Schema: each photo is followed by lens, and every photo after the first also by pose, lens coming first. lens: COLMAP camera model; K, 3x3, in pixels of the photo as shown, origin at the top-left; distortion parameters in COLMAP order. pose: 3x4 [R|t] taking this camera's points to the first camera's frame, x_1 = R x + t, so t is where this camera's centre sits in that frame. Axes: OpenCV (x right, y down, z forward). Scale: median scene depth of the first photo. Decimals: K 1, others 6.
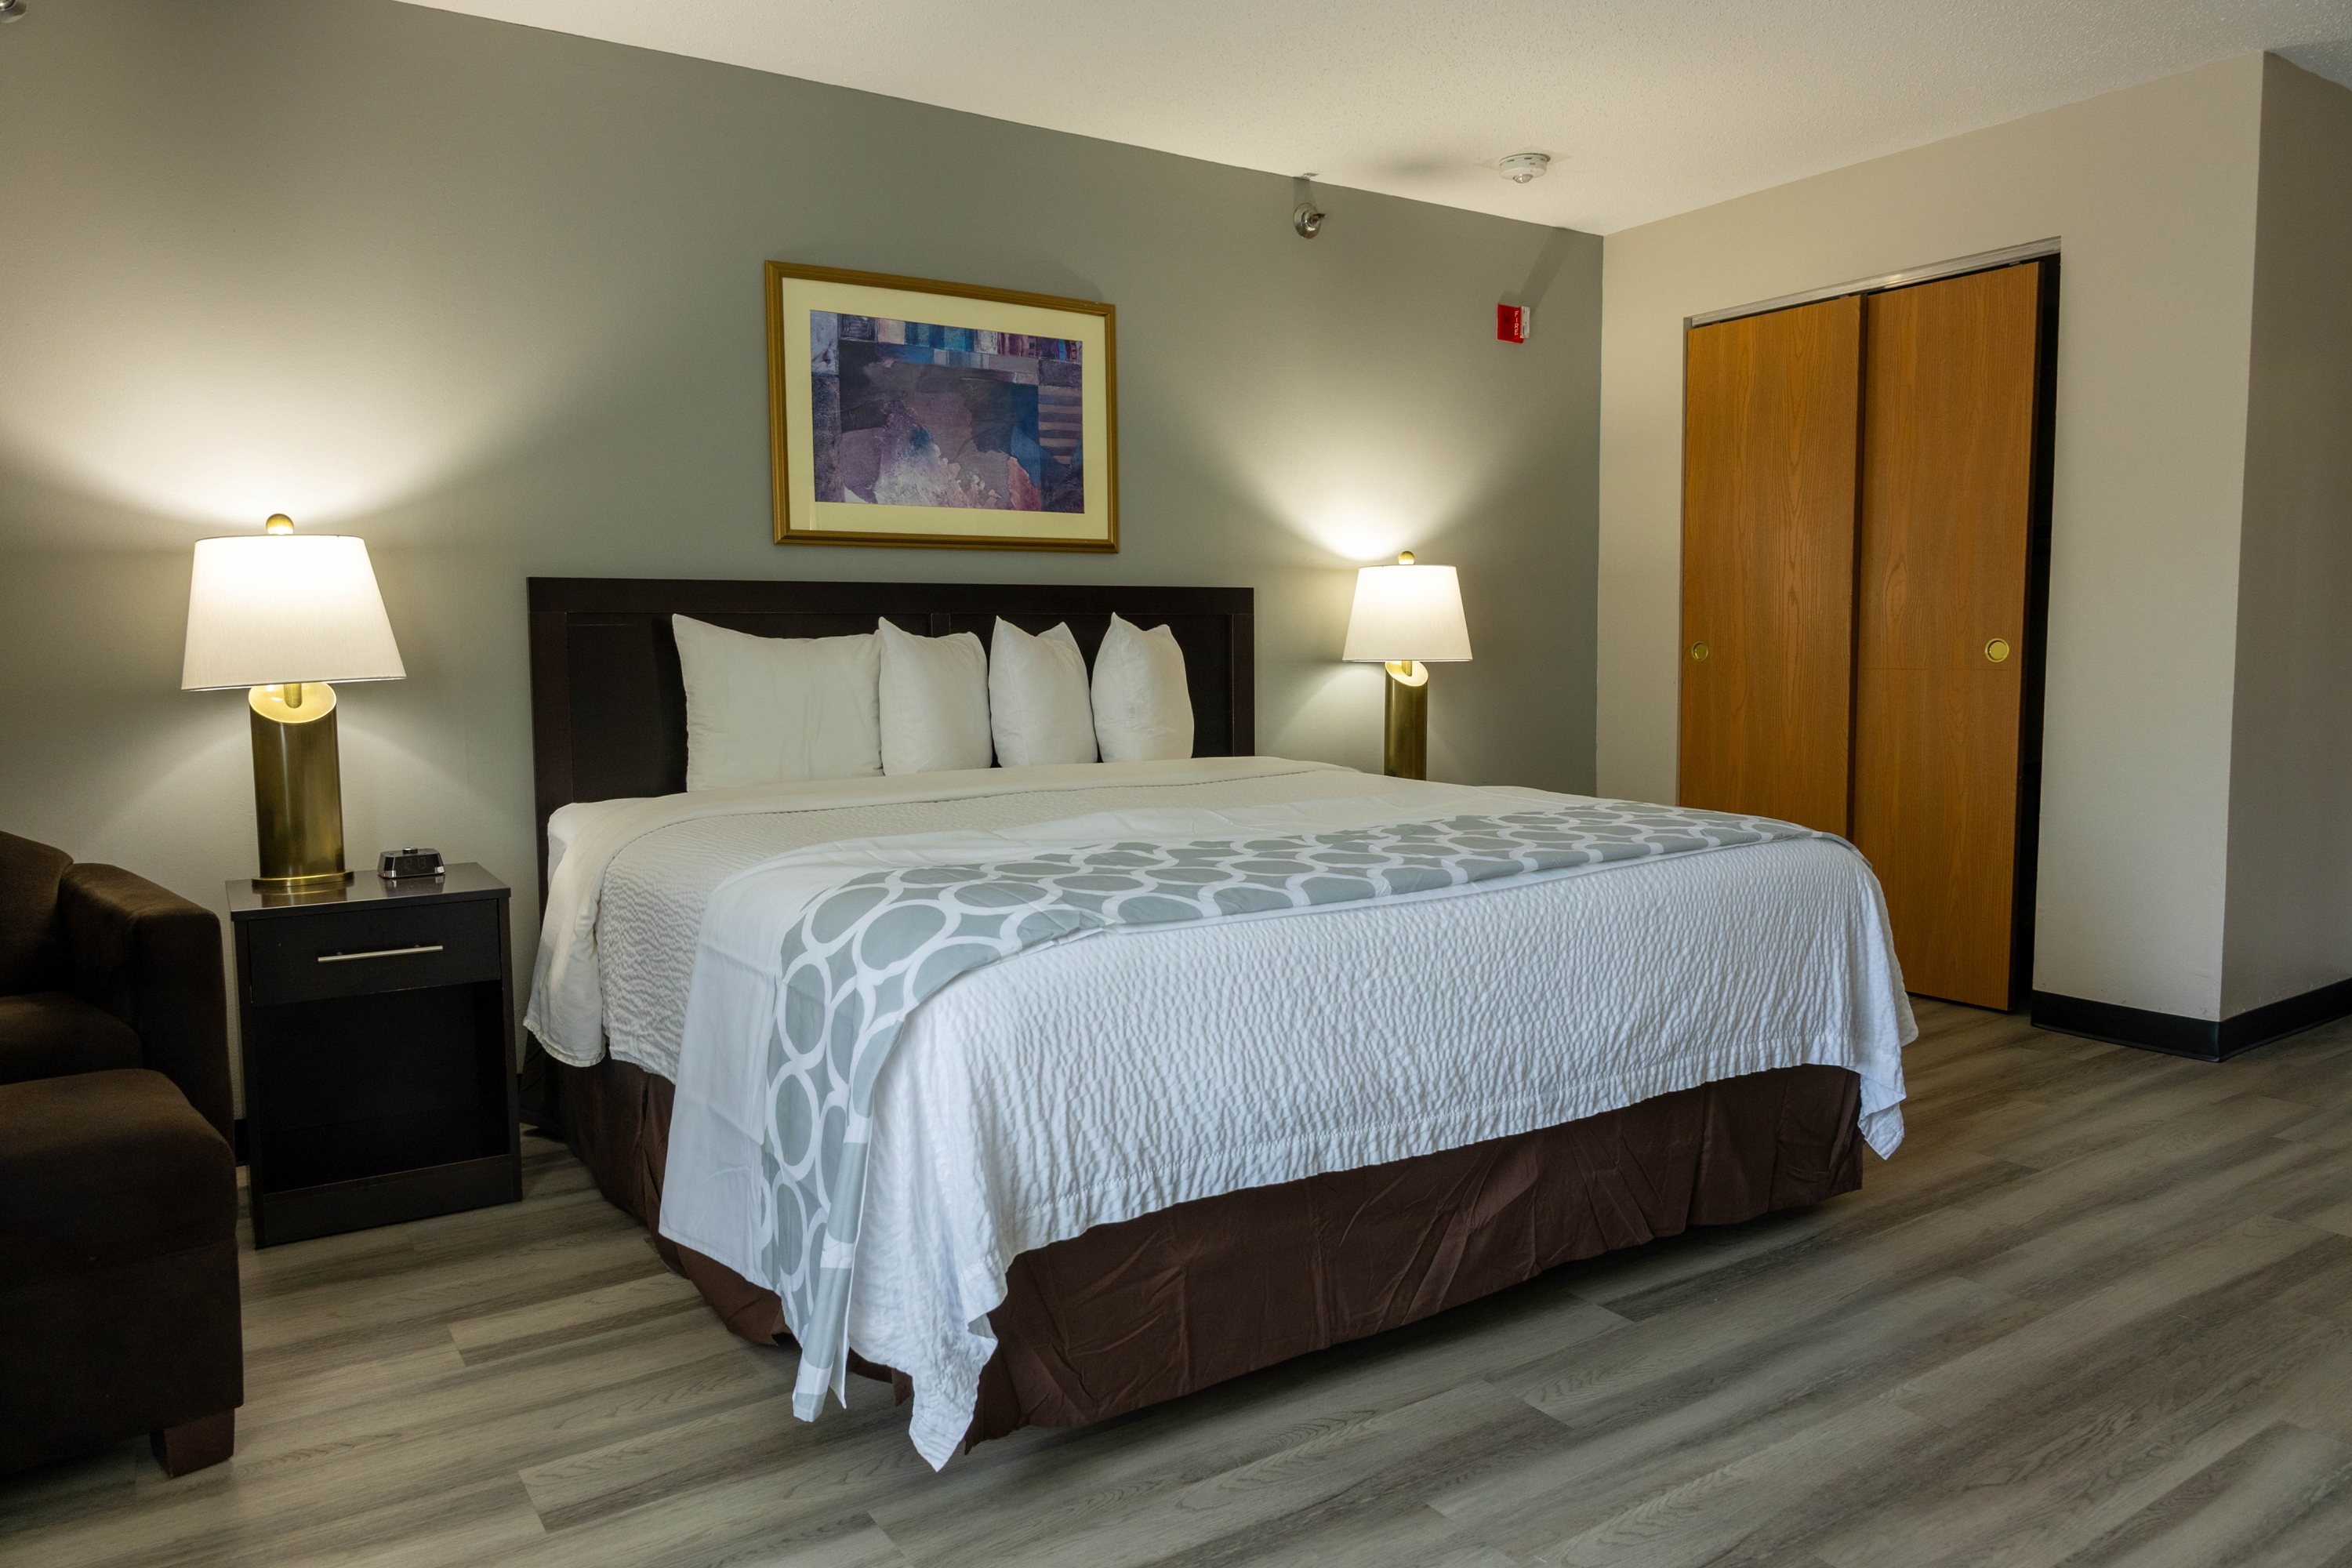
lens RADIAL K [[1560.1, 0, 1176.0], [0, 1560.1, 784.0], [0, 0, 1]] dist [-0.000029, 0.000154]
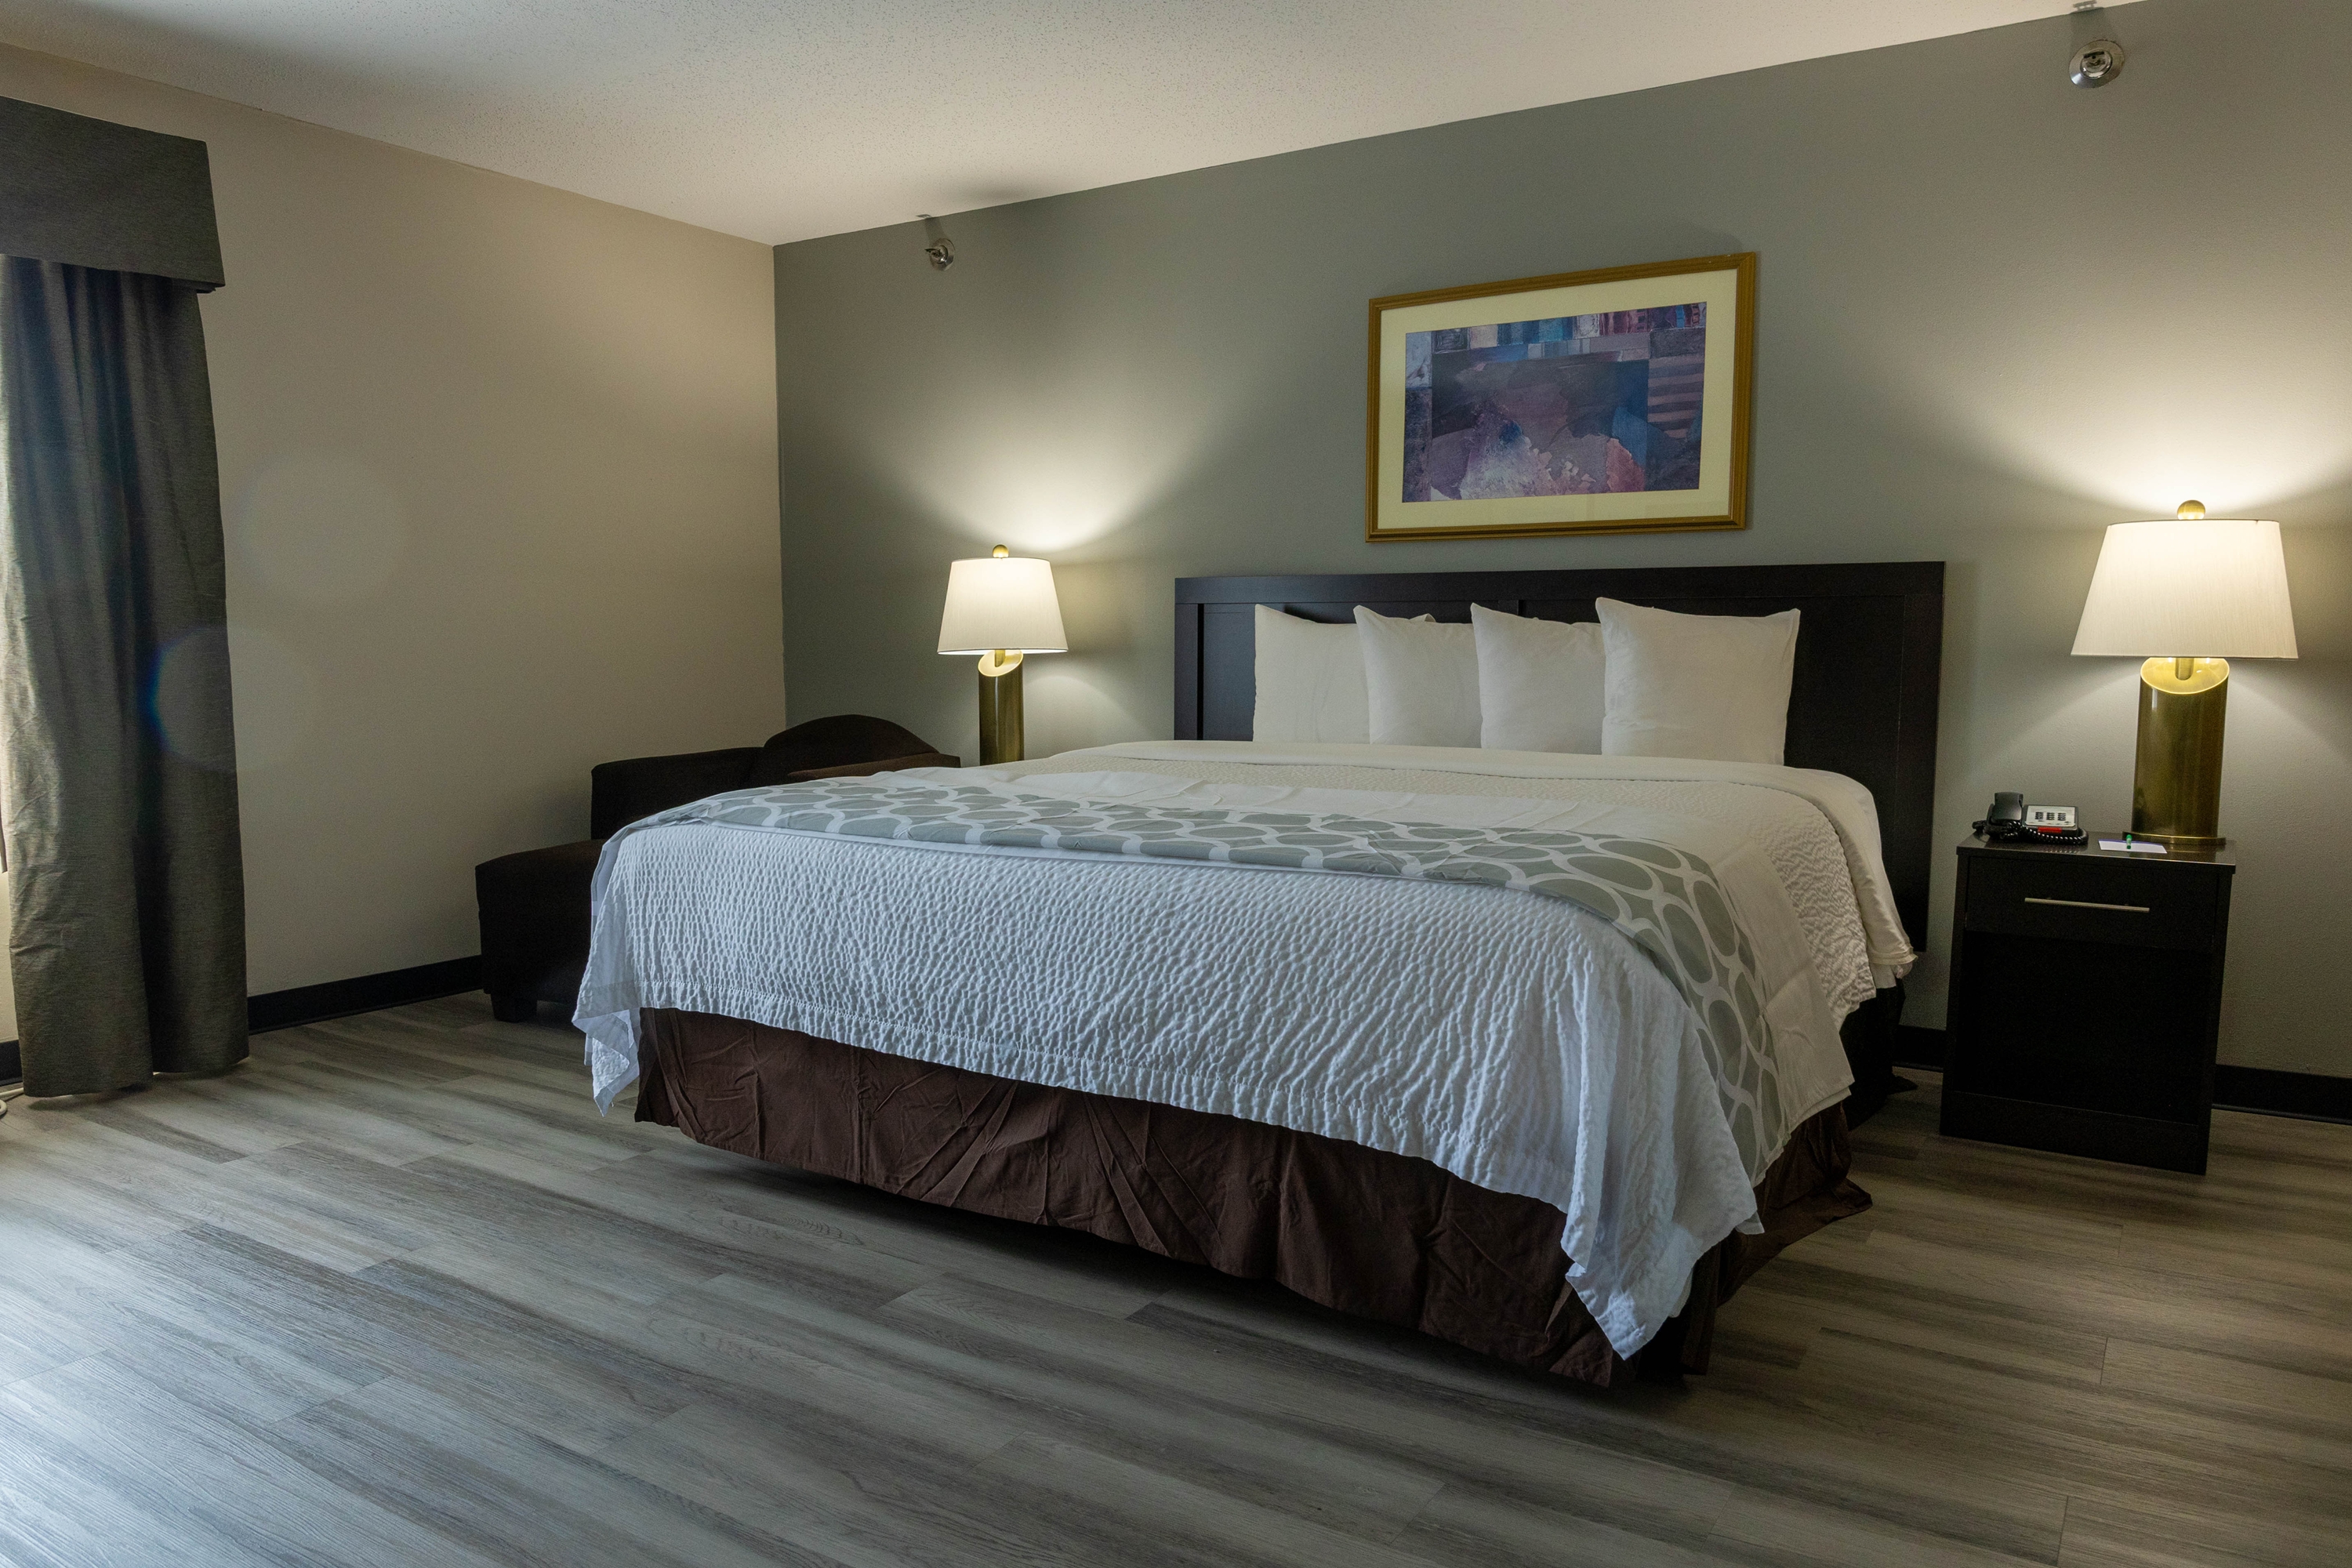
lens RADIAL K [[1560.1, 0, 1176.0], [0, 1560.1, 784.0], [0, 0, 1]] dist [-0.000029, 0.000154]
pose [[0.431128, 0.096693, -0.897095, 0.735982], [-0.083905, 0.994230, 0.066839, -0.039670], [0.898381, 0.046454, 0.436753, 0.366200]]
